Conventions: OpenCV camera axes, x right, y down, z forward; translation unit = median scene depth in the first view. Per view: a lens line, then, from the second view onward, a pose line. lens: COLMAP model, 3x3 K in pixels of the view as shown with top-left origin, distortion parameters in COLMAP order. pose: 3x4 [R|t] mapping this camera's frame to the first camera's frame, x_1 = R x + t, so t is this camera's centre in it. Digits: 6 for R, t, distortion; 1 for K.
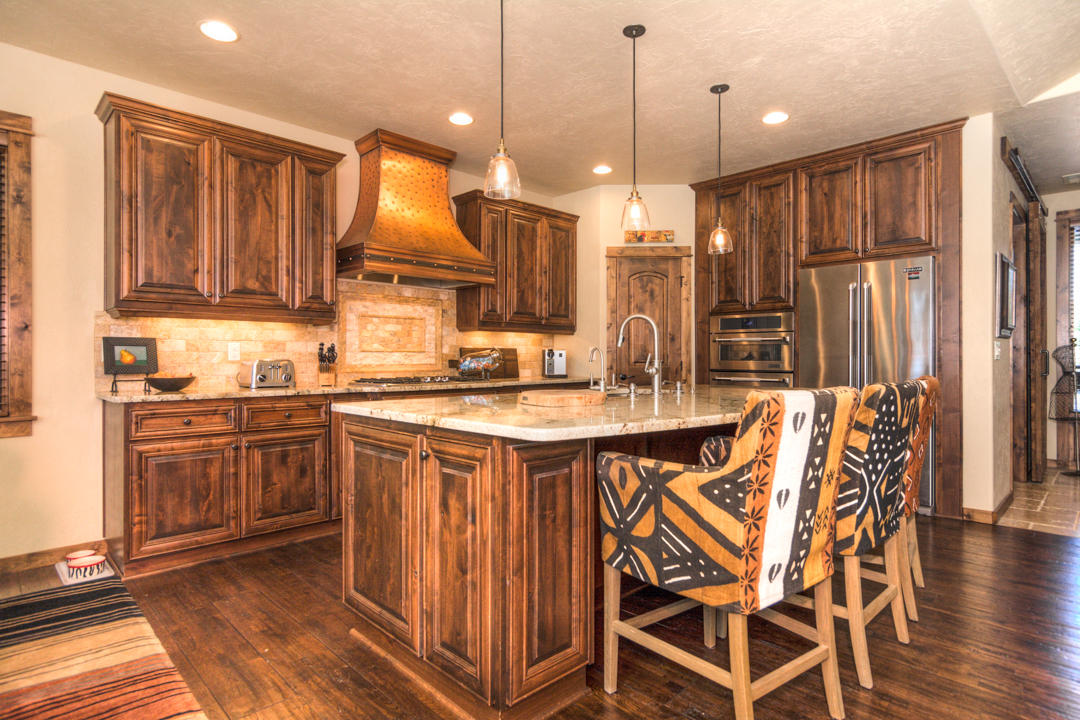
lens RADIAL K [[569.7, 0, 545.3], [0, 569.7, 357.7], [0, 0, 1]] dist [-0.002093, 0.001535]
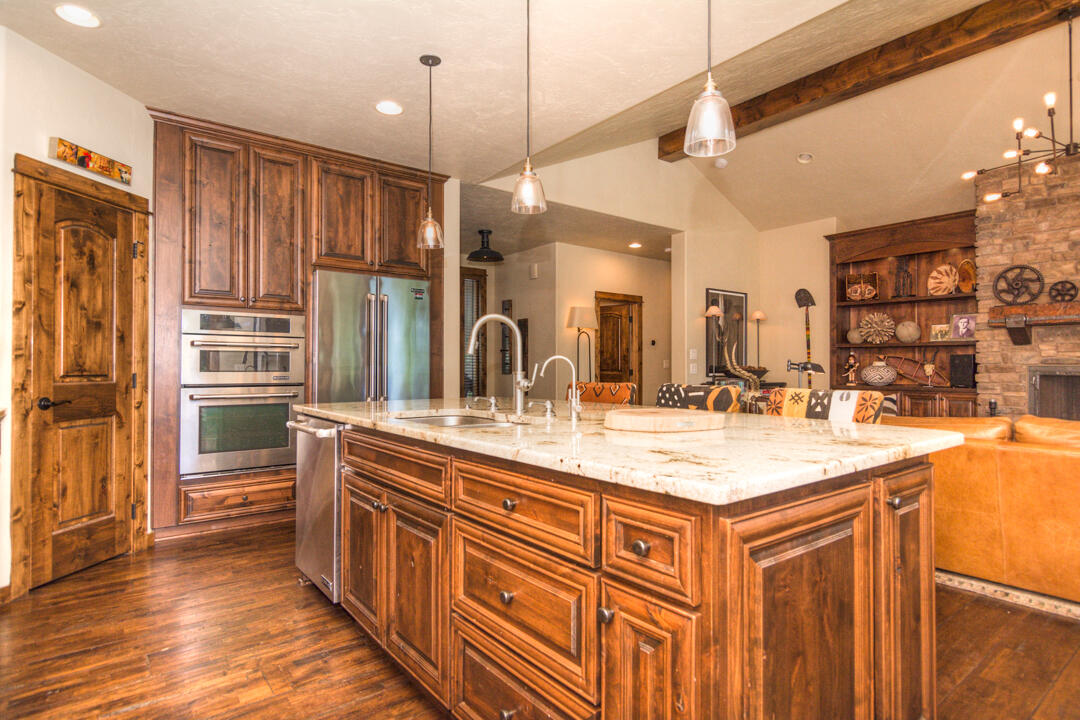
lens RADIAL K [[569.7, 0, 539.4], [0, 569.7, 359.6], [0, 0, 1]] dist [-0.002093, 0.001535]
pose [[0.117902, 0.012650, 0.992945, -0.423031], [0.000107, 0.999919, -0.012752, -0.001520], [-0.993025, 0.001609, 0.117891, 0.576393]]
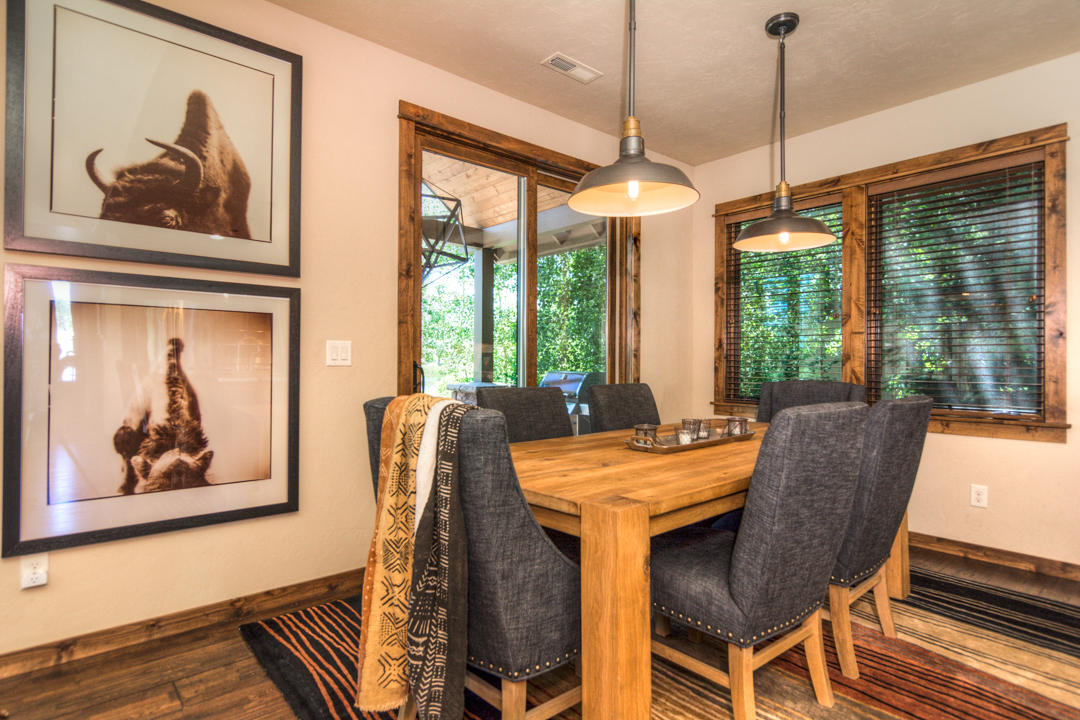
lens RADIAL K [[569.7, 0, 537.9], [0, 569.7, 357.8], [0, 0, 1]] dist [-0.002093, 0.001535]
pose [[-0.070339, -0.006080, -0.997505, 0.101540], [-0.004554, 0.999973, -0.005774, -0.001620], [0.997513, 0.004136, -0.070364, 0.104645]]
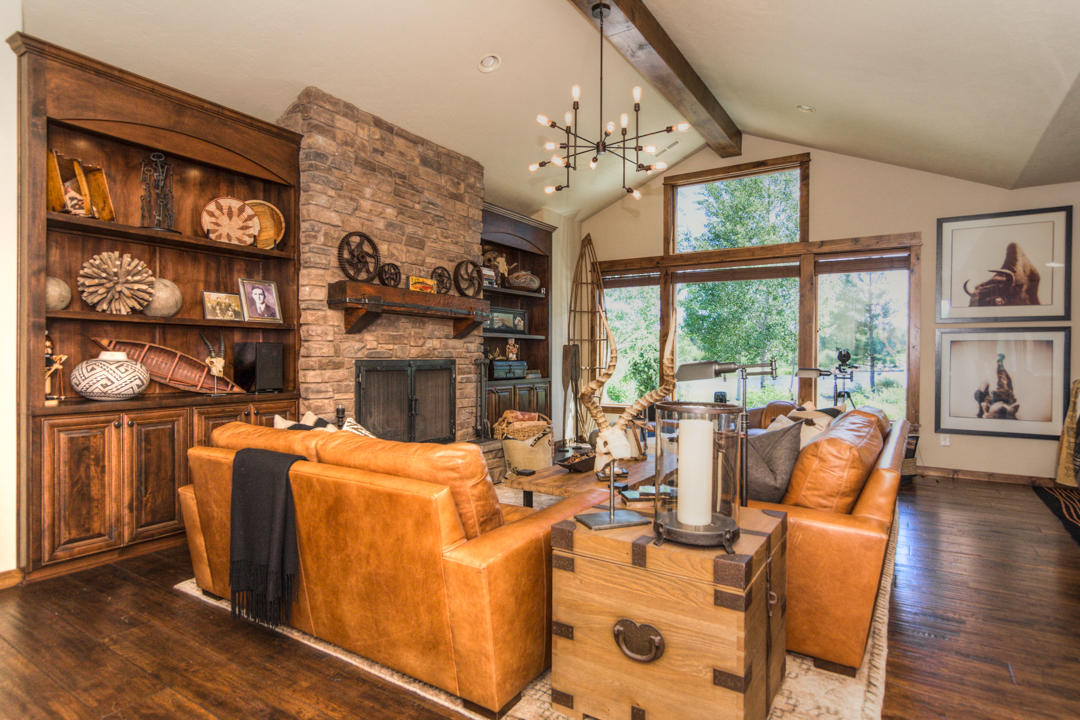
lens RADIAL K [[569.7, 0, 549.5], [0, 569.7, 357.7], [0, 0, 1]] dist [-0.002093, 0.001535]
pose [[-0.976444, -0.003630, -0.215740, 0.805655], [-0.004972, 0.999972, 0.005676, -0.014562], [0.215713, 0.006615, -0.976434, 0.713864]]
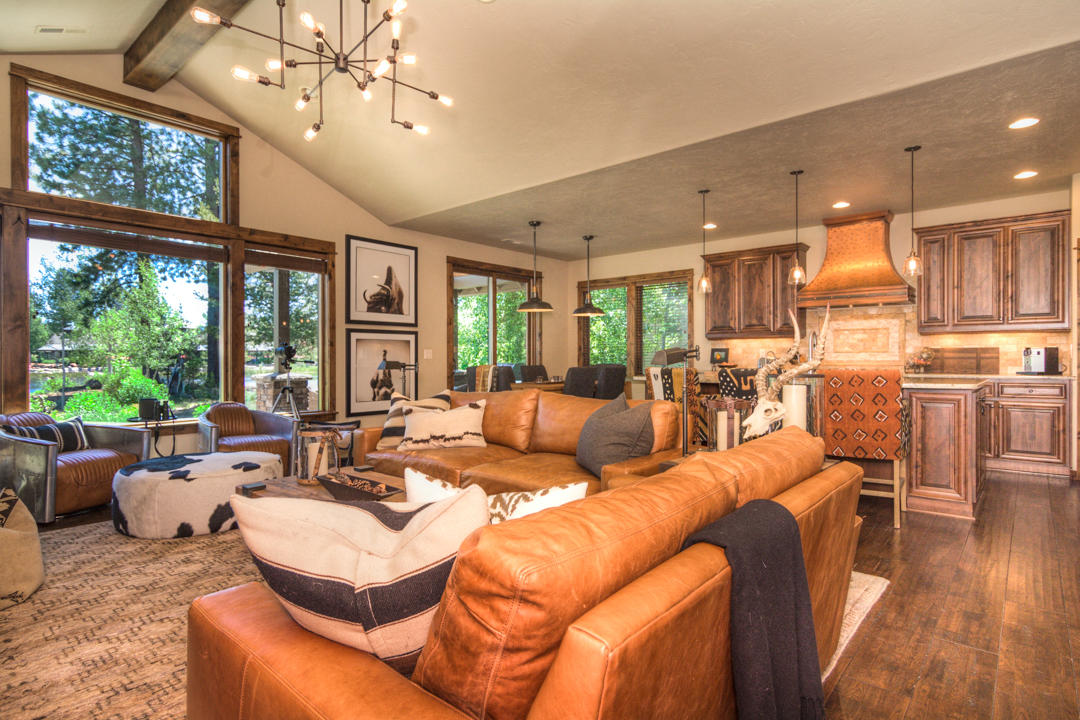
lens RADIAL K [[569.7, 0, 538.0], [0, 569.7, 357.9], [0, 0, 1]] dist [-0.002093, 0.001535]
pose [[0.074119, 0.000720, -0.997249, 1.211518], [0.002875, 0.999995, 0.000936, 0.000903], [0.997245, -0.002936, 0.074117, 0.038539]]
